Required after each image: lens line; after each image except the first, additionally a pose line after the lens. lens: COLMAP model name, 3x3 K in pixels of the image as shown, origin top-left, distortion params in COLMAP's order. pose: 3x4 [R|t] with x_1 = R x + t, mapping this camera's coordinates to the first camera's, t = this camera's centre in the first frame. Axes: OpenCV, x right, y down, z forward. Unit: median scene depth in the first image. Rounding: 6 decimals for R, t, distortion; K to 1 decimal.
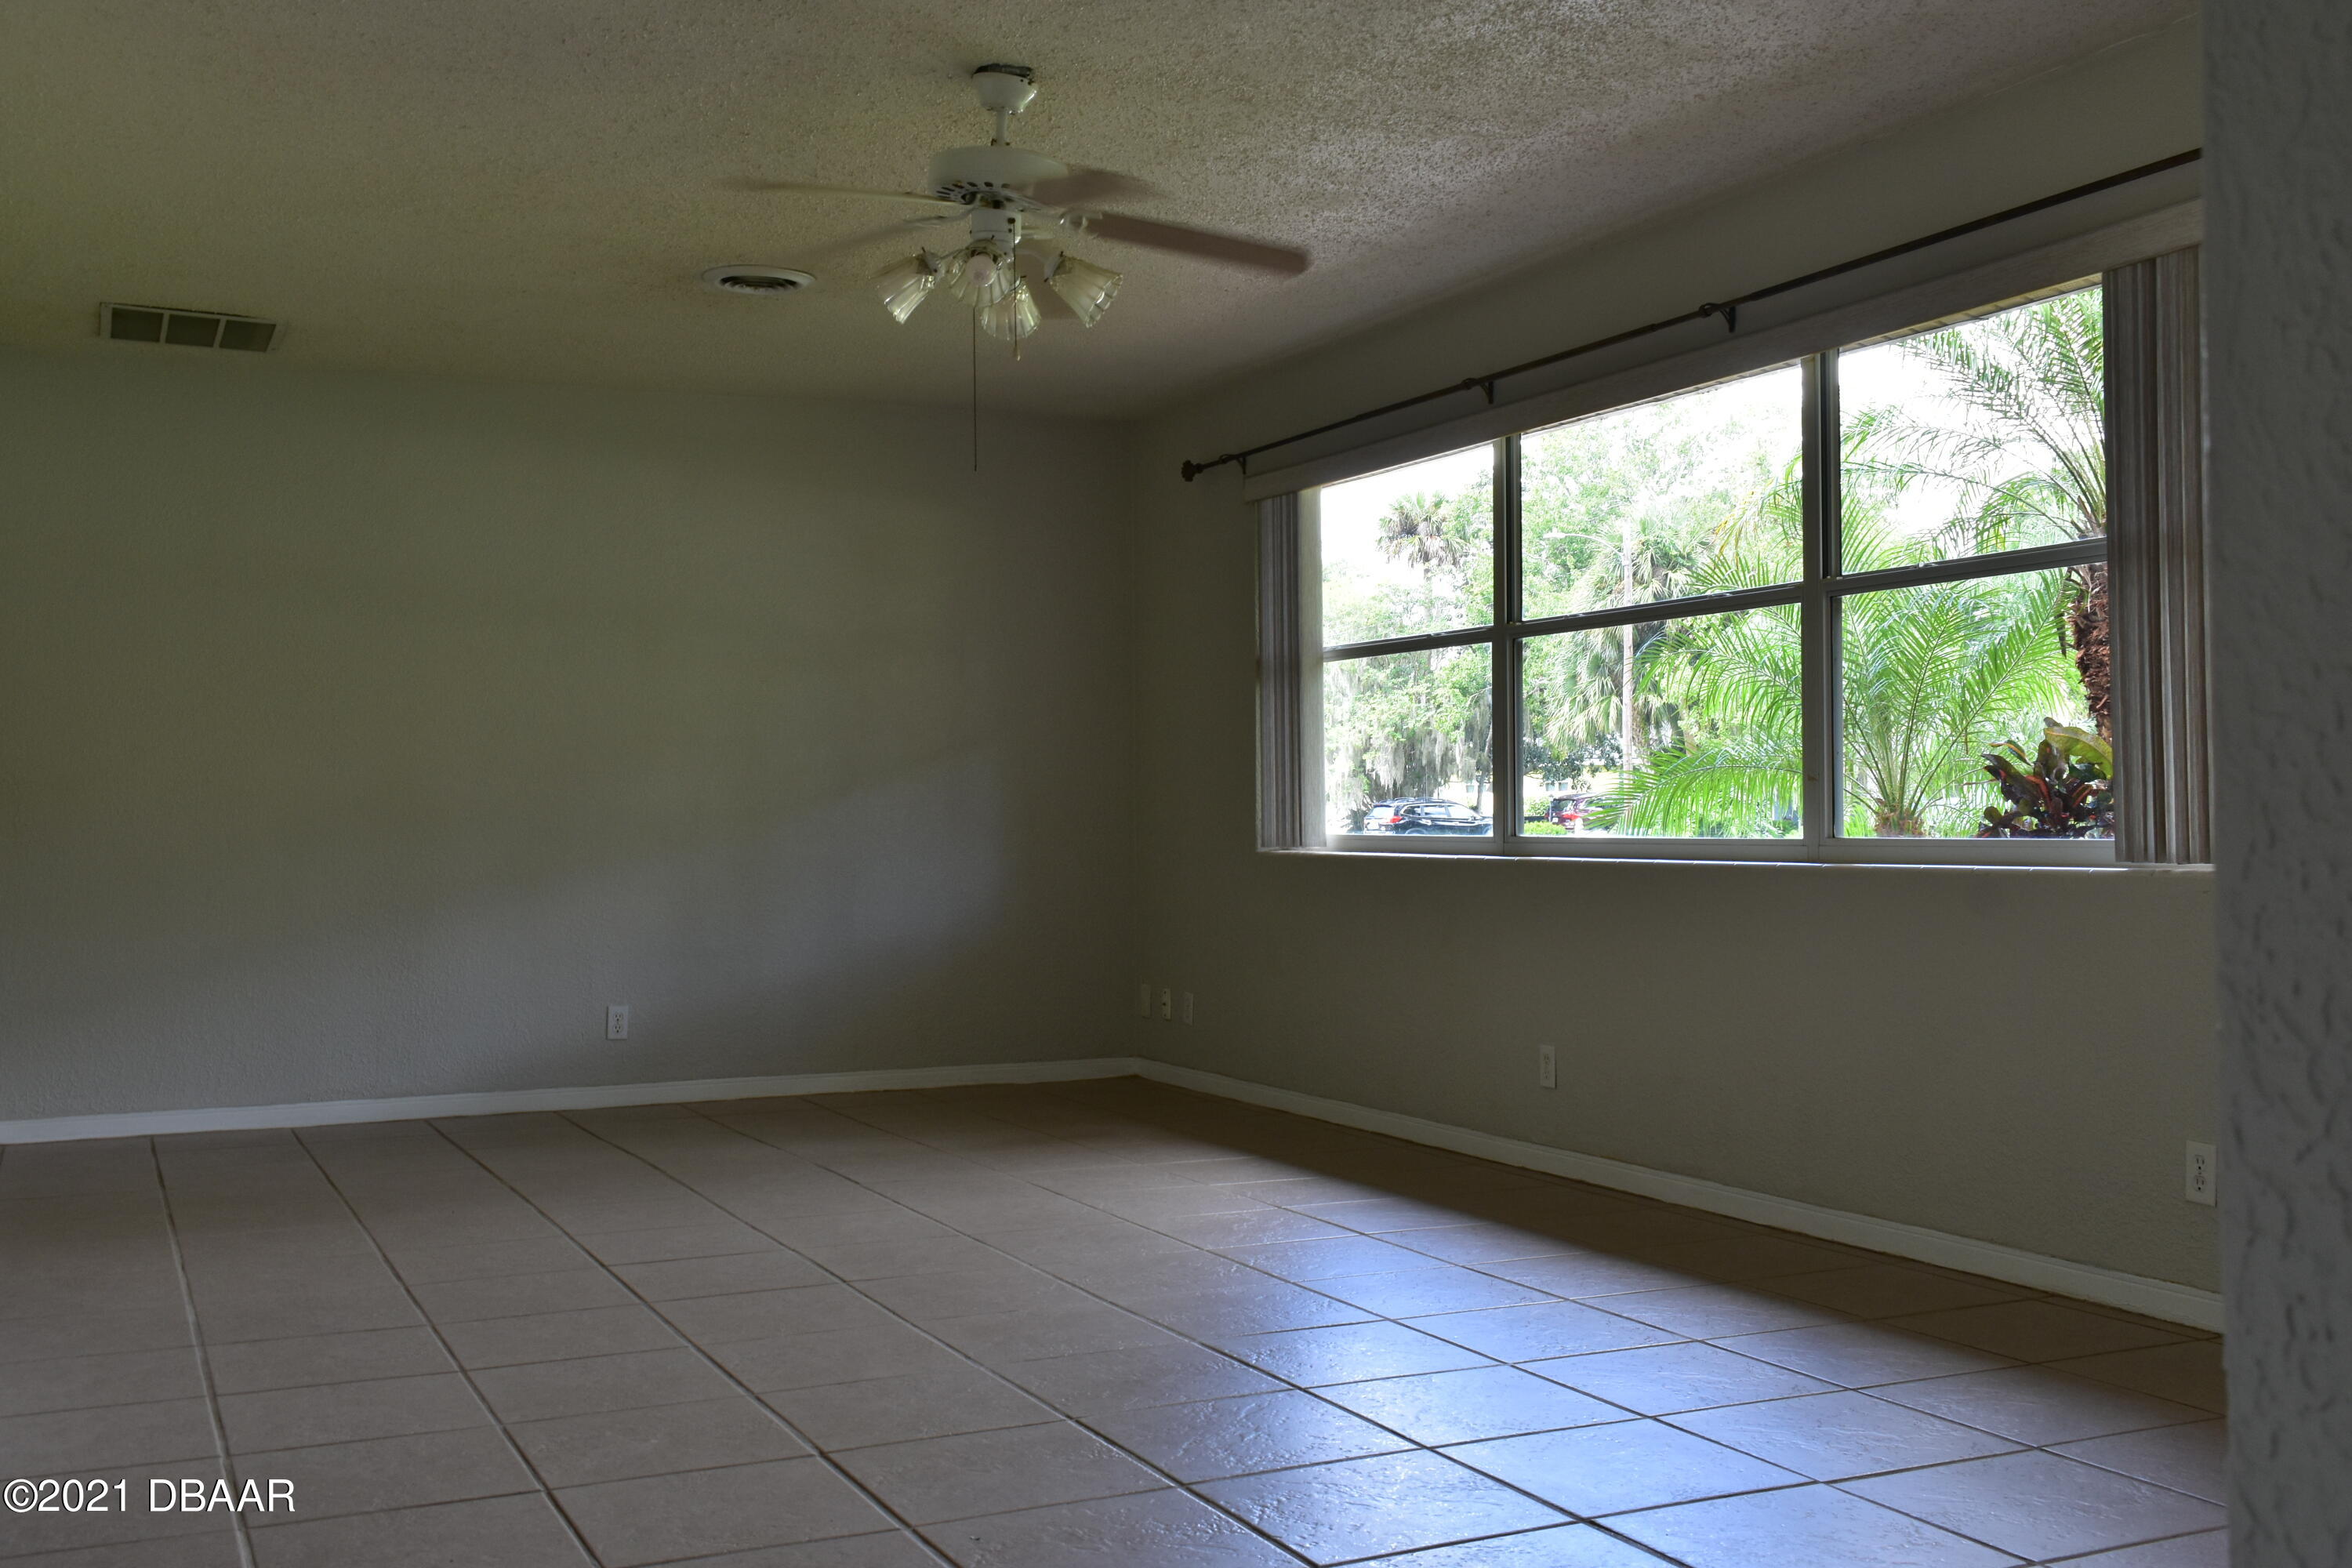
lens RADIAL K [[2351.7, 0, 1177.9], [0, 2351.7, 797.5], [0, 0, 1]] dist [0.001786, 0.000000]
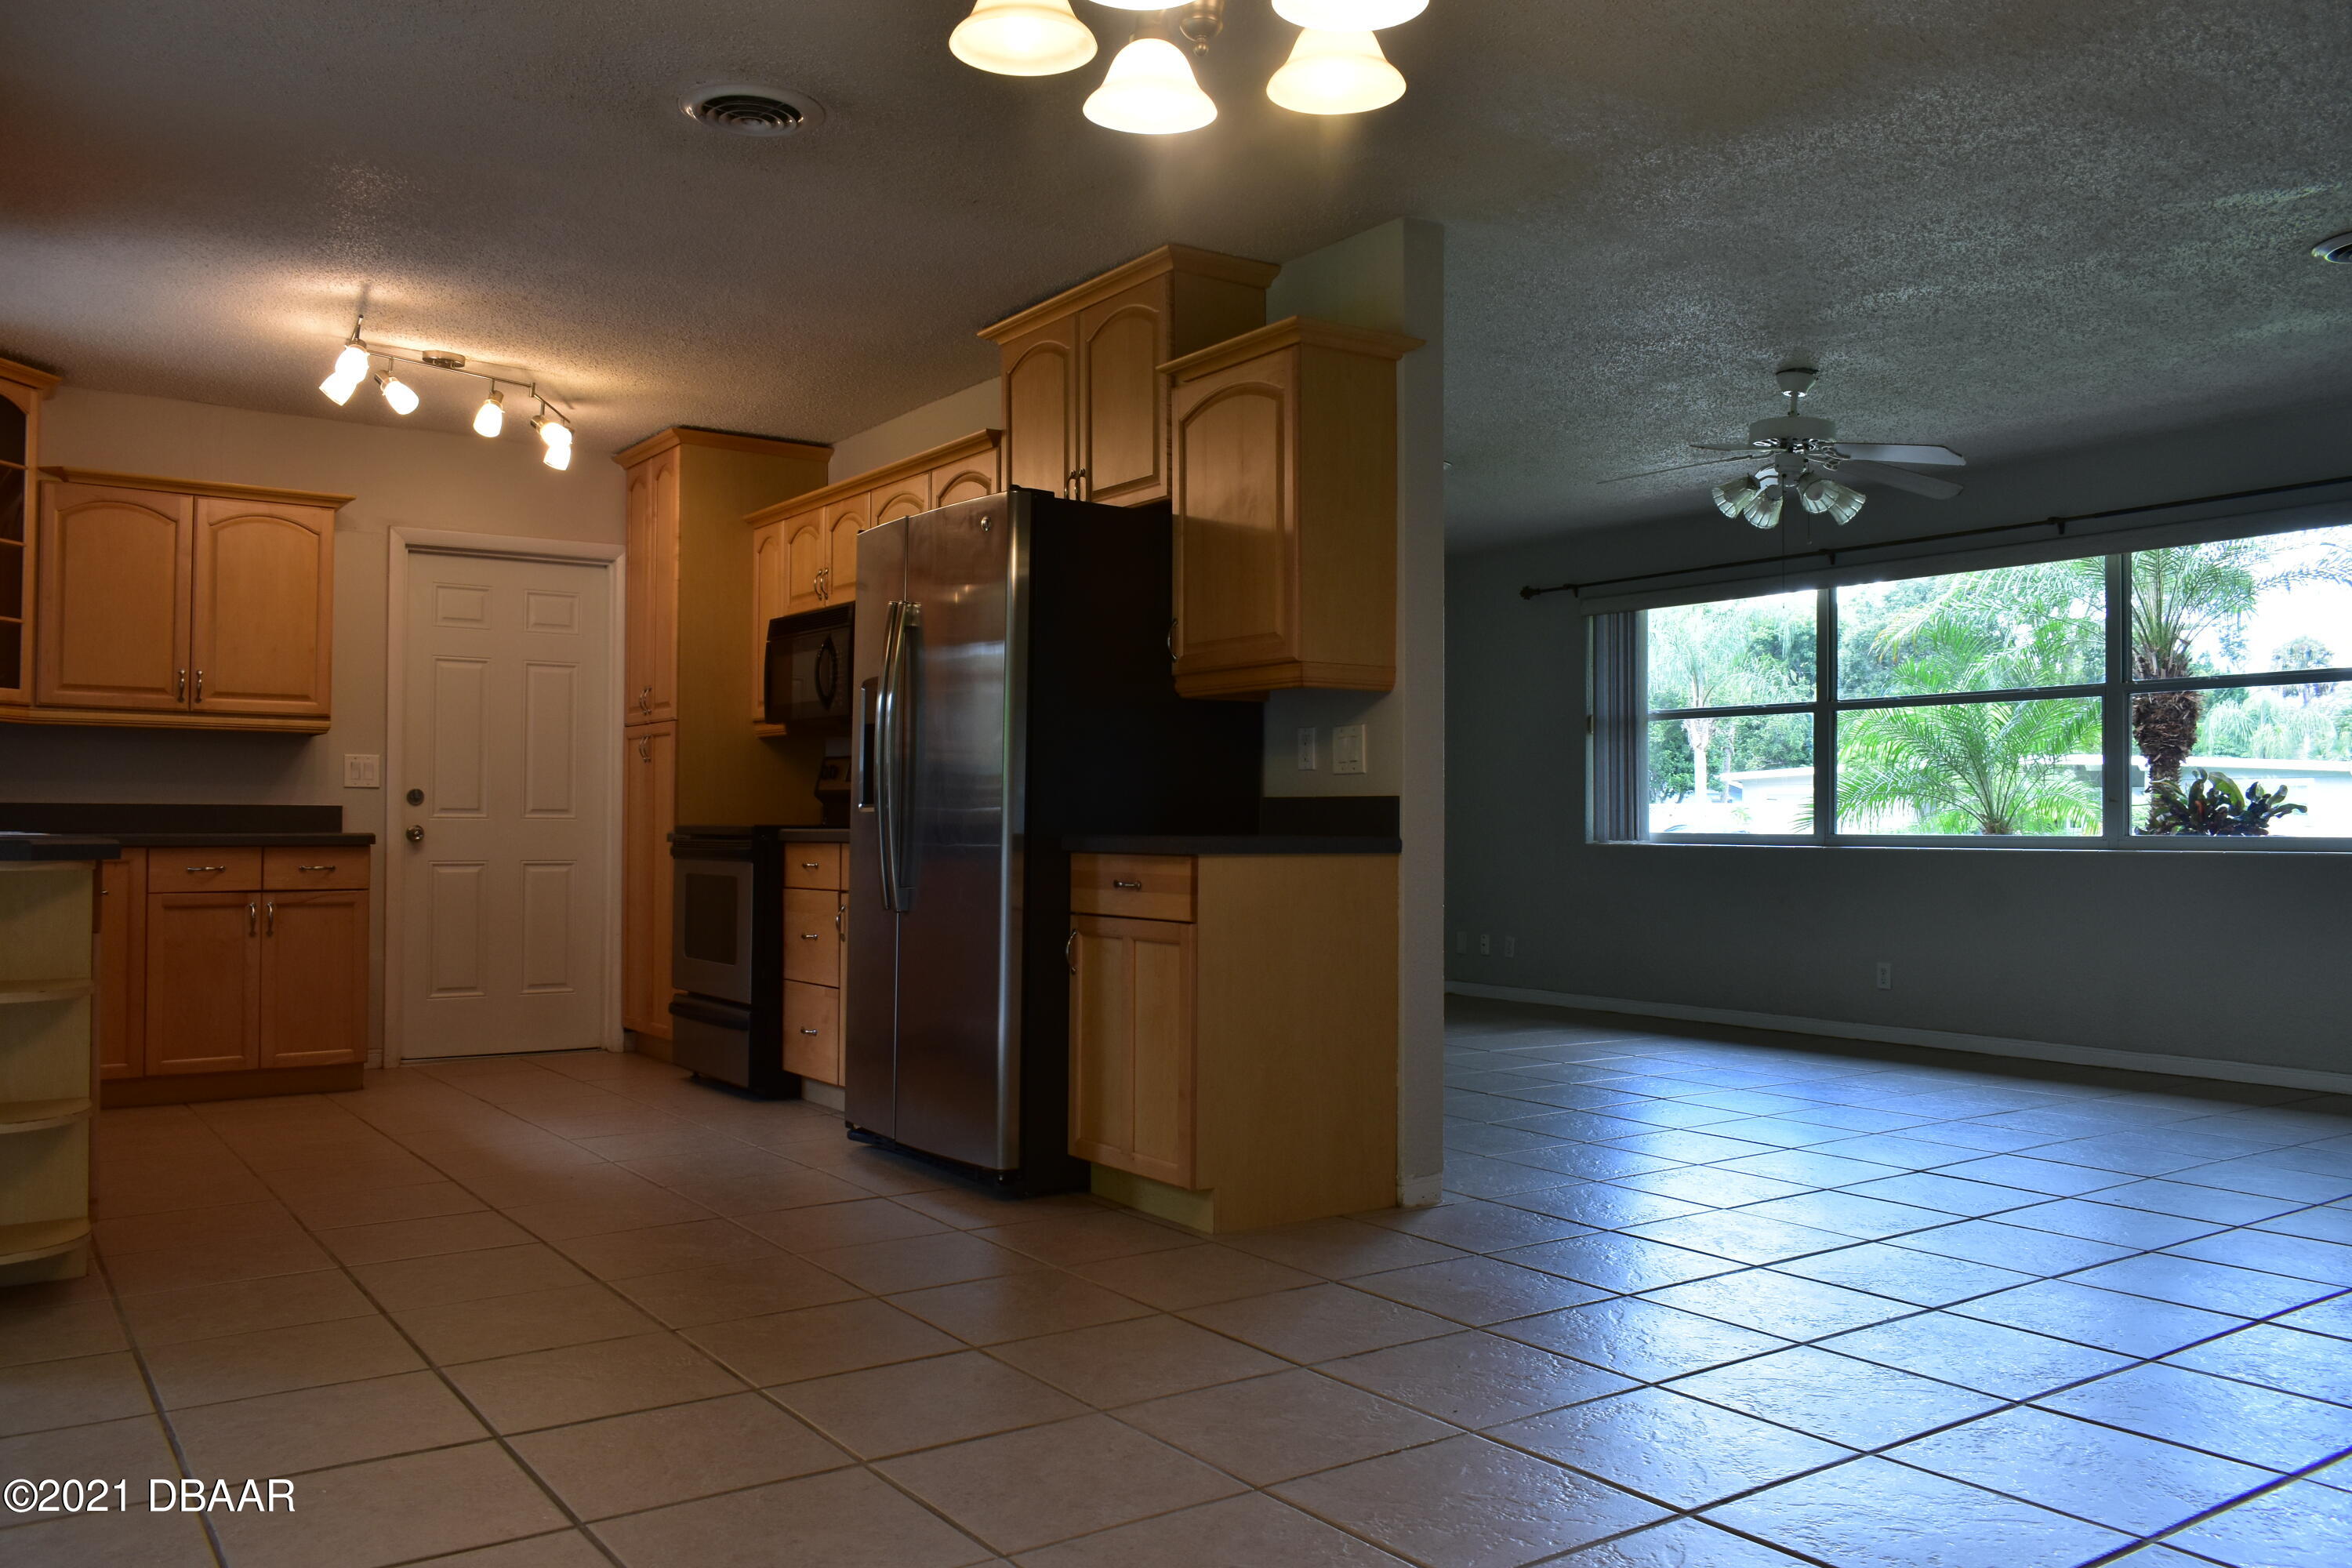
lens RADIAL K [[1815.7, 0, 1186.5], [0, 1815.7, 784.4], [0, 0, 1]] dist [-0.000894, 0.005861]
pose [[0.985546, 0.016654, 0.168586, -0.495854], [-0.014170, 0.999773, -0.015930, 0.008297], [-0.168813, 0.013311, 0.985558, -0.144318]]
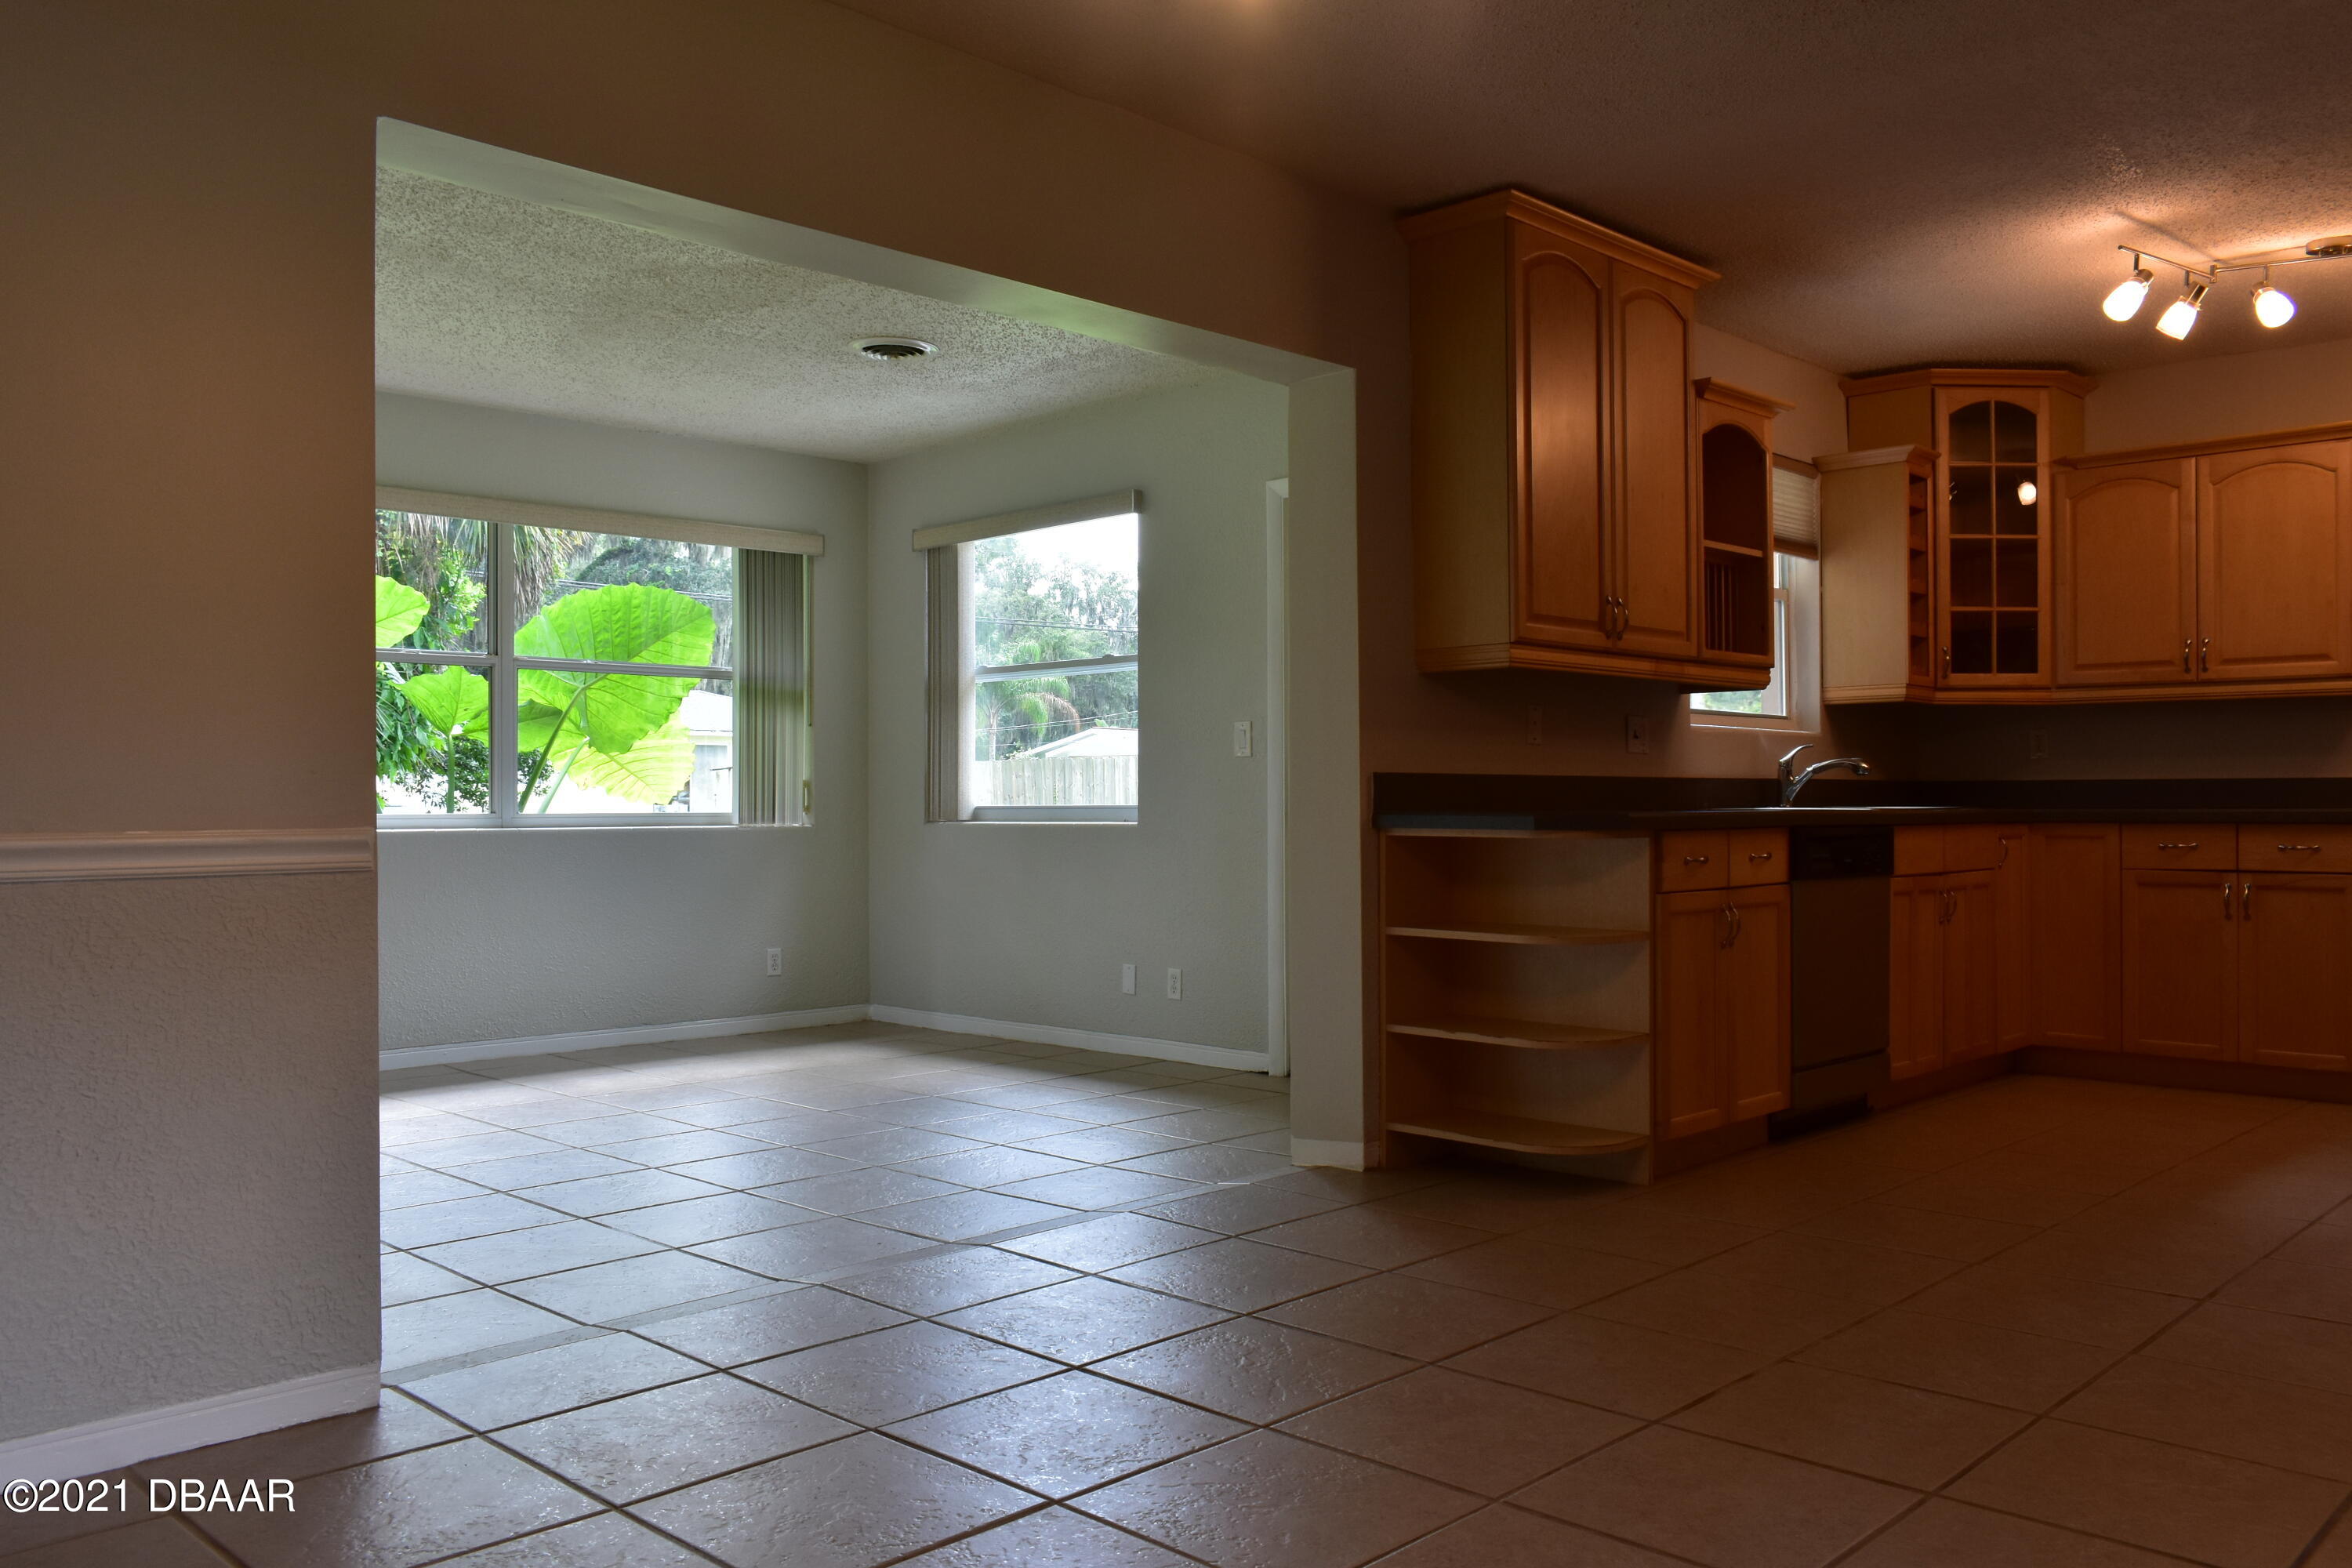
lens RADIAL K [[1815.7, 0, 1183.9], [0, 1815.7, 784.6], [0, 0, 1]] dist [-0.000894, 0.005861]
pose [[0.352070, -0.000021, -0.935974, 1.024713], [0.007408, 0.999969, 0.002765, 0.005248], [0.935944, -0.007907, 0.352059, 0.921841]]
